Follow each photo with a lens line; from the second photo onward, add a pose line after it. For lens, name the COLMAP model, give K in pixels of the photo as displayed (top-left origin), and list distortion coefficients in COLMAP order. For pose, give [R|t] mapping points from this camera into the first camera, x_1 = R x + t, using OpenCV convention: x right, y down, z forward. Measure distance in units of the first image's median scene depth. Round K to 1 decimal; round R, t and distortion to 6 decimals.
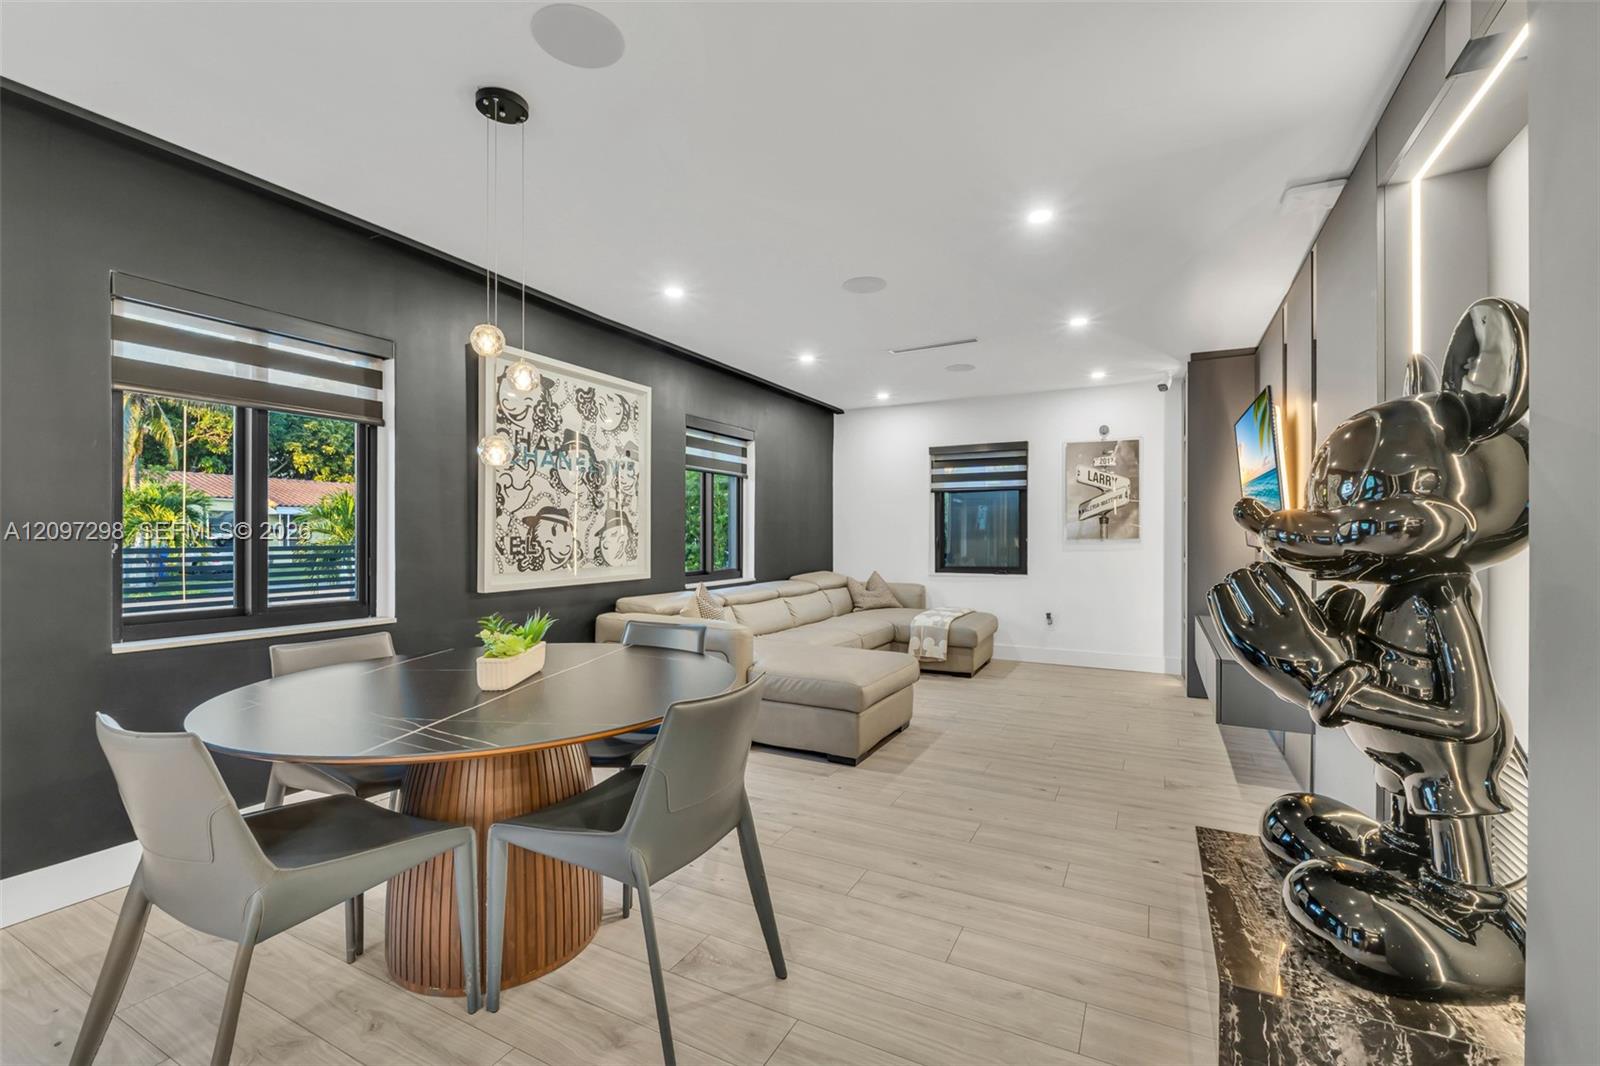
lens RADIAL K [[679.0, 0, 805.9], [0, 679.0, 537.4], [0, 0, 1]] dist [-0.008599, -0.000430]
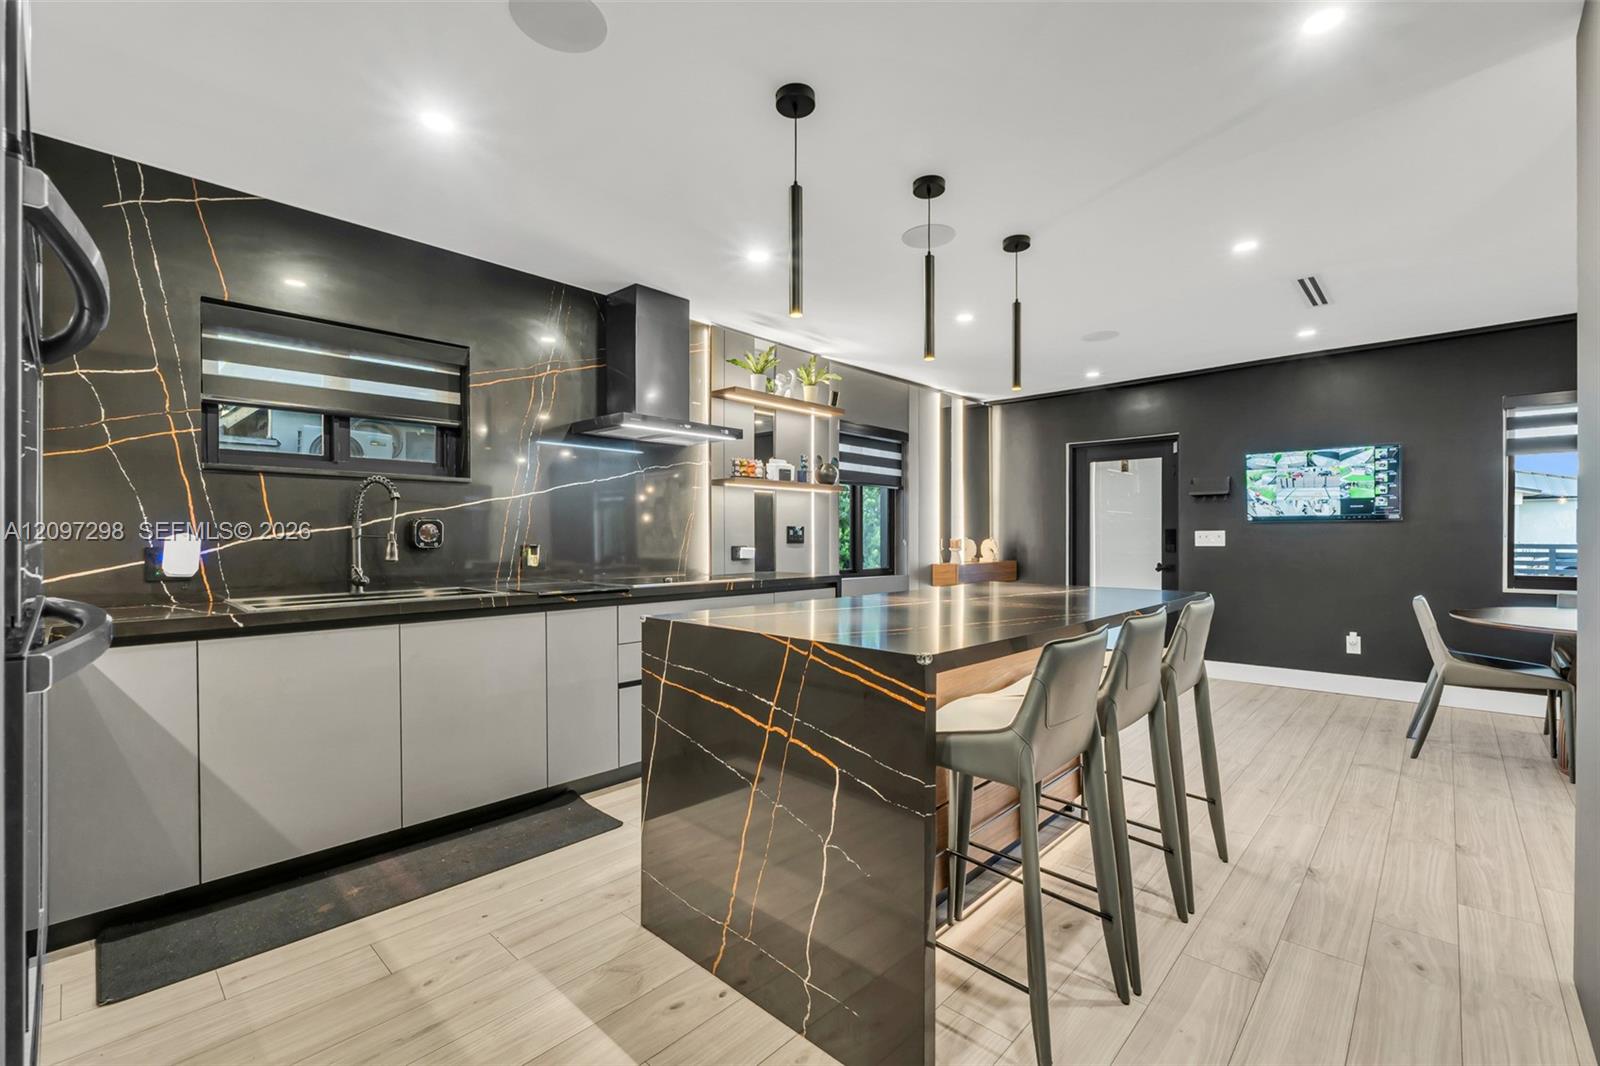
lens RADIAL K [[691.0, 0, 808.0], [0, 691.0, 537.1], [0, 0, 1]] dist [-0.001213, -0.002981]
pose [[-0.268367, 0.002577, -0.963313, 0.727964], [-0.000429, 0.999996, 0.002794, 0.003533], [0.963317, 0.001164, -0.268365, -0.206358]]
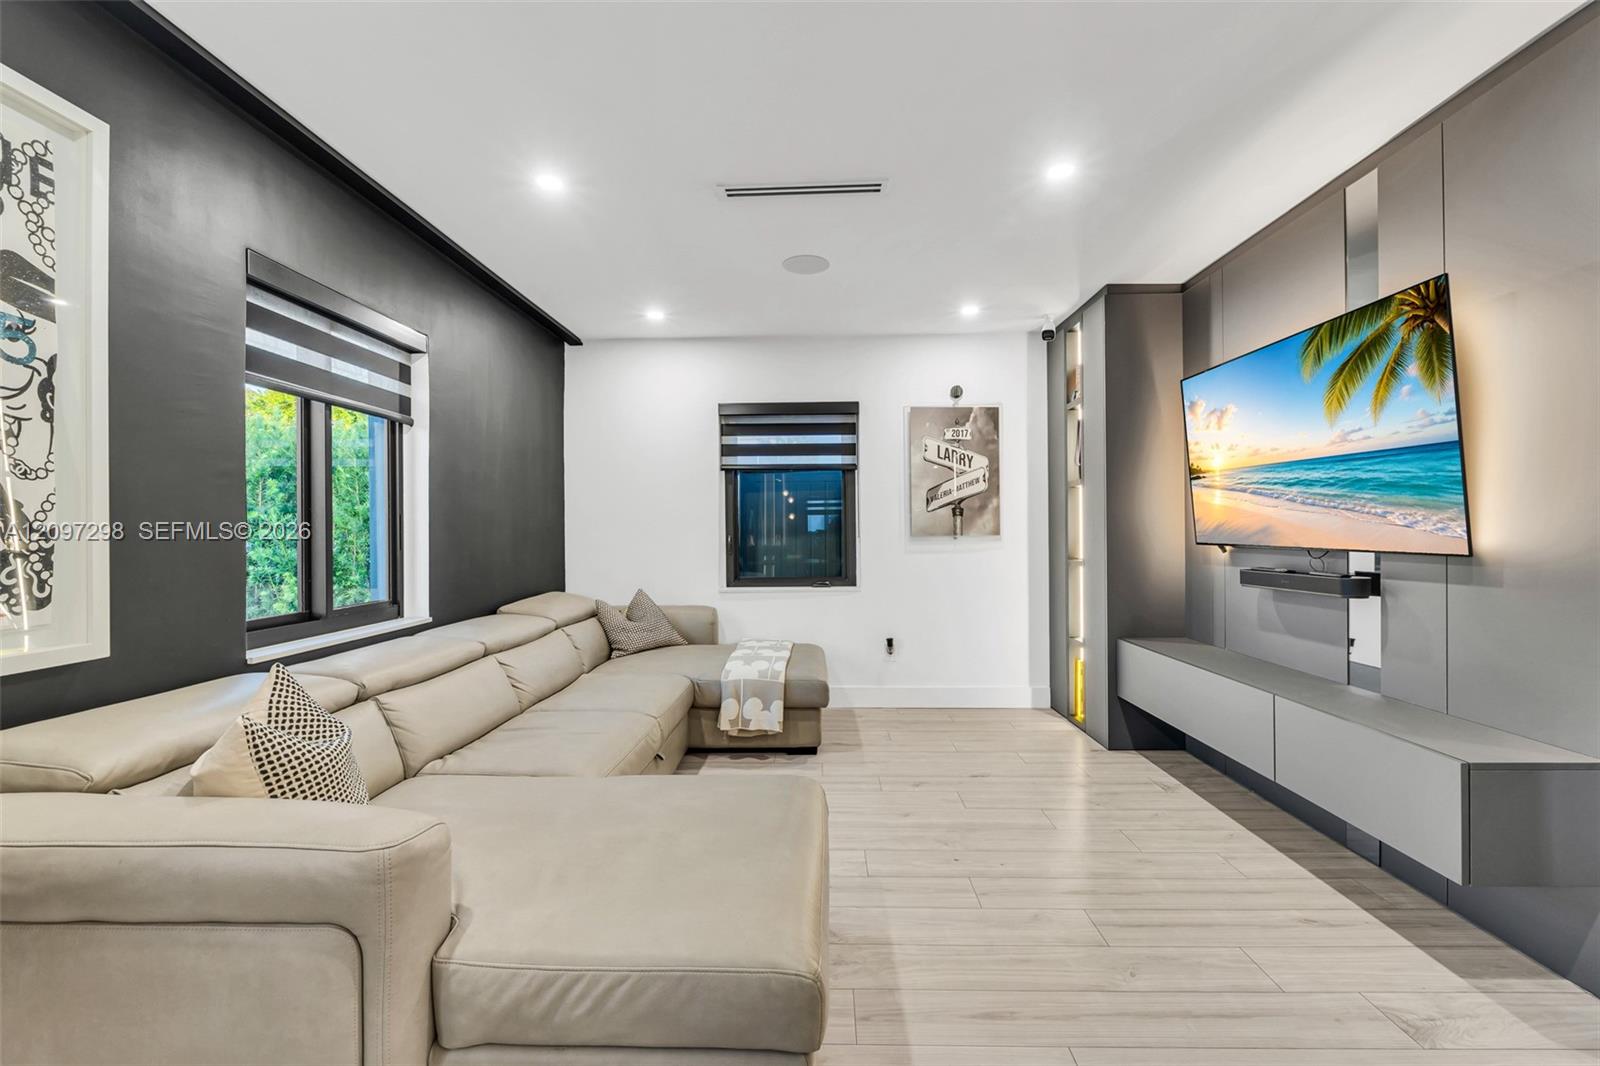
lens RADIAL K [[679.0, 0, 808.7], [0, 679.0, 533.4], [0, 0, 1]] dist [-0.008599, -0.000430]
pose [[0.899468, -0.007070, 0.436929, -0.054248], [0.008436, 0.999964, -0.001185, -0.001816], [-0.436905, 0.004752, 0.899495, 0.540626]]
